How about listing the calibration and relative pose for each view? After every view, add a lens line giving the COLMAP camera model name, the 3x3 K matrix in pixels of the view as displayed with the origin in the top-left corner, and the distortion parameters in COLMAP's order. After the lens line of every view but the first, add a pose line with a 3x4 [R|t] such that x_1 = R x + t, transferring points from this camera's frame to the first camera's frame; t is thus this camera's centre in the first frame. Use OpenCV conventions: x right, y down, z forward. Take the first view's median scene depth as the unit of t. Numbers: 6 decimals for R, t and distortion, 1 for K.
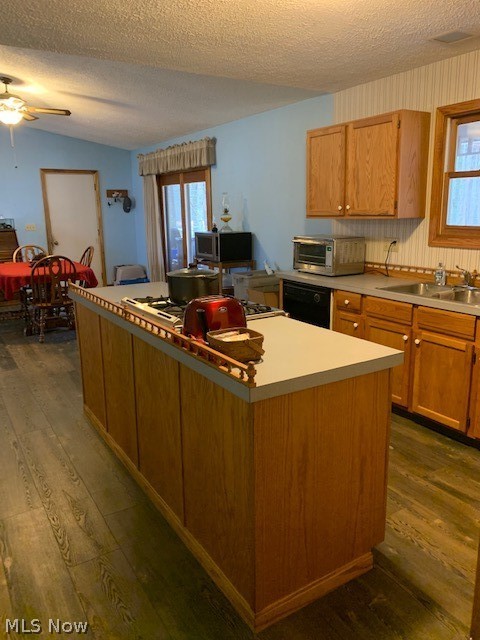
lens RADIAL K [[491.4, 0, 248.7], [0, 491.4, 320.3], [0, 0, 1]] dist [0.110402, -0.193519]
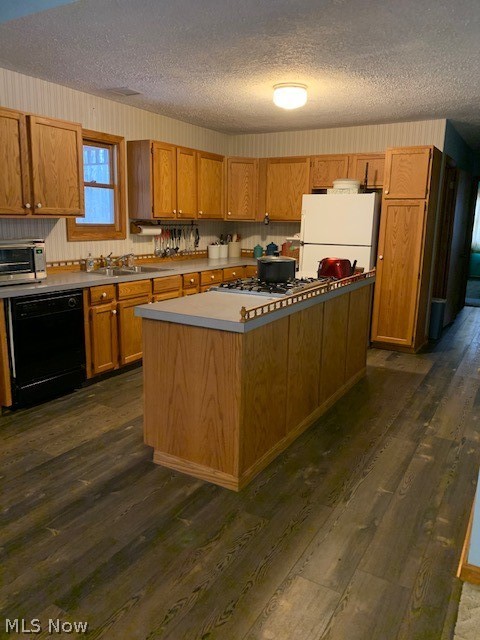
lens RADIAL K [[491.4, 0, 248.7], [0, 491.4, 320.3], [0, 0, 1]] dist [0.110402, -0.193519]
pose [[-0.484503, -0.179922, 0.856087, -0.883711], [0.176645, 0.938339, 0.297181, -0.249751], [-0.856769, 0.295209, -0.422845, 1.193732]]
